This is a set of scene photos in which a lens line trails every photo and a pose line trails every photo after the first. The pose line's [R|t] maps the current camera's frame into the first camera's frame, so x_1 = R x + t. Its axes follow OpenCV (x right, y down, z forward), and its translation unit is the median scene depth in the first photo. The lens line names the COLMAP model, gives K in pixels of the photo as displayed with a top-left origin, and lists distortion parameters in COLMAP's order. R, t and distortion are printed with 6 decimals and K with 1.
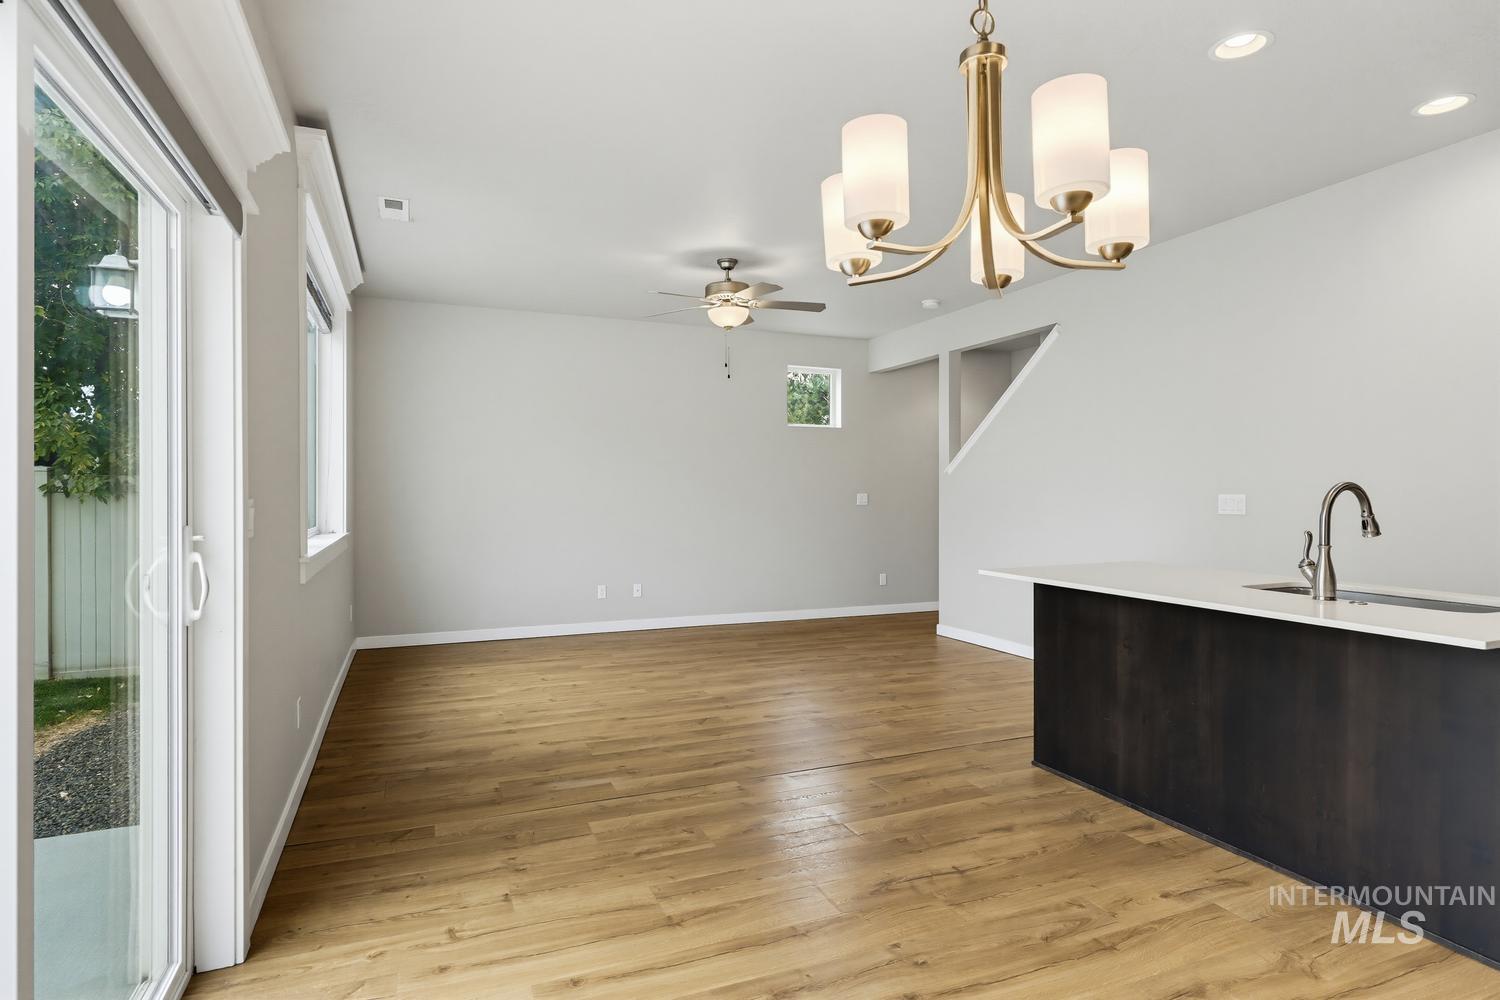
lens RADIAL K [[794.1, 0, 759.2], [0, 794.1, 499.3], [0, 0, 1]] dist [0.000757, -0.000561]
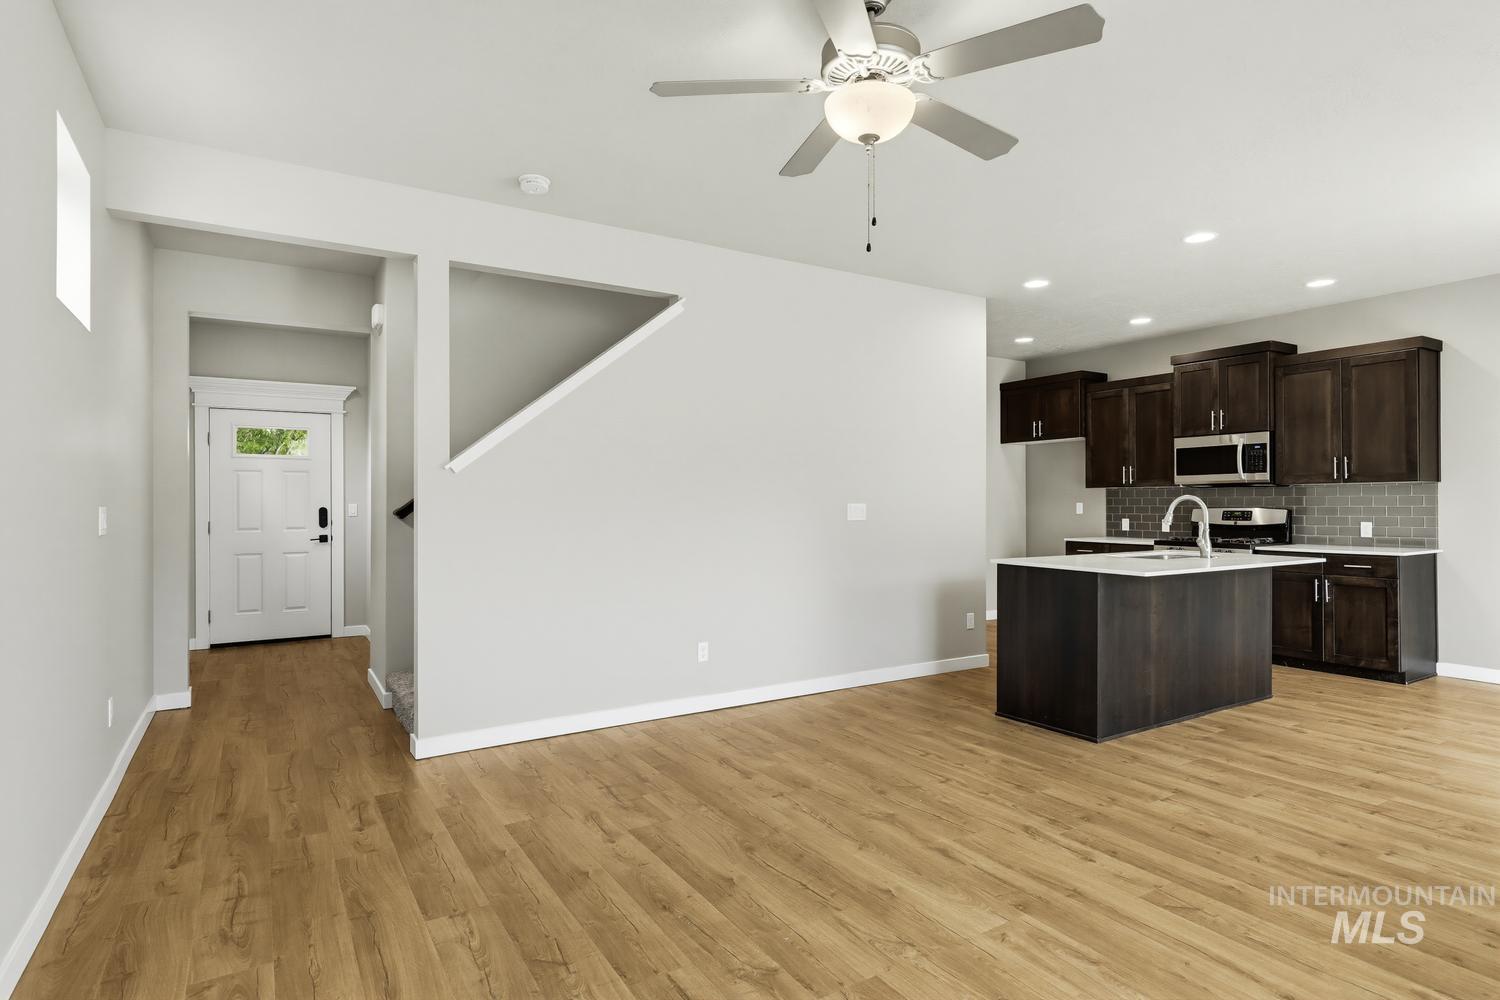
lens RADIAL K [[794.1, 0, 759.2], [0, 794.1, 499.3], [0, 0, 1]] dist [0.000757, -0.000561]
pose [[-0.155463, 0.005193, 0.987828, -0.635051], [0.007313, 0.999965, -0.004106, -0.009733], [-0.987815, 0.006586, -0.155496, 1.509748]]
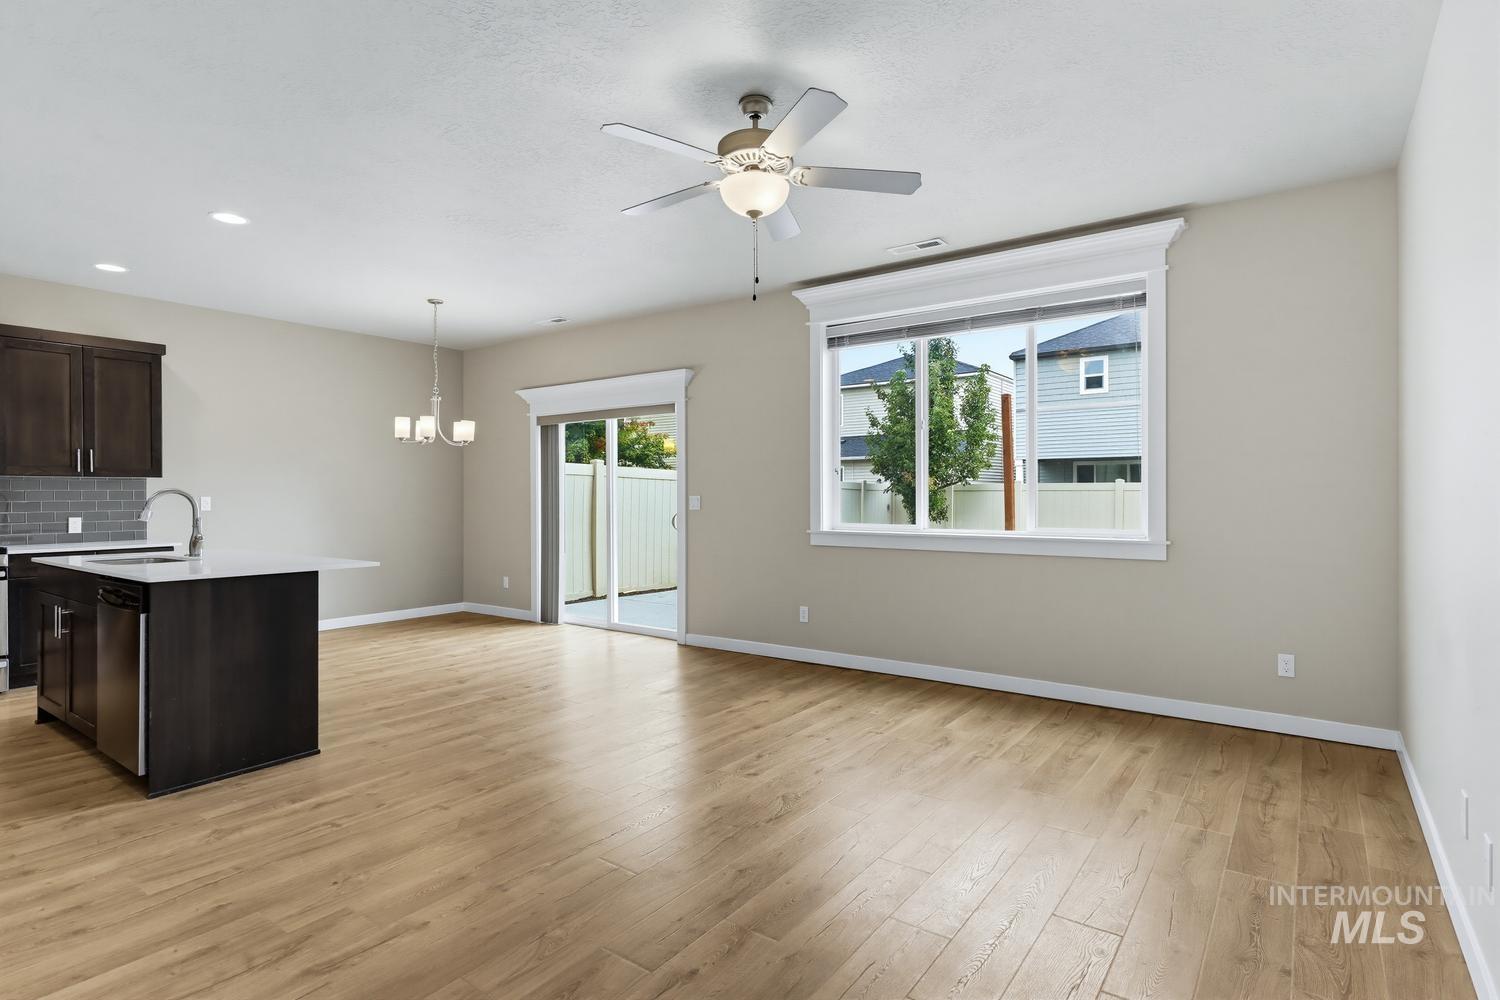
lens RADIAL K [[767.6, 0, 750.0], [0, 767.6, 500.0], [0, 0, 1]] dist [0.000013, -0.002076]
pose [[-0.858242, 0.005845, -0.513212, 0.344015], [0.000241, 0.999940, 0.010985, -0.011337], [0.513245, 0.009305, -0.858192, 1.981233]]
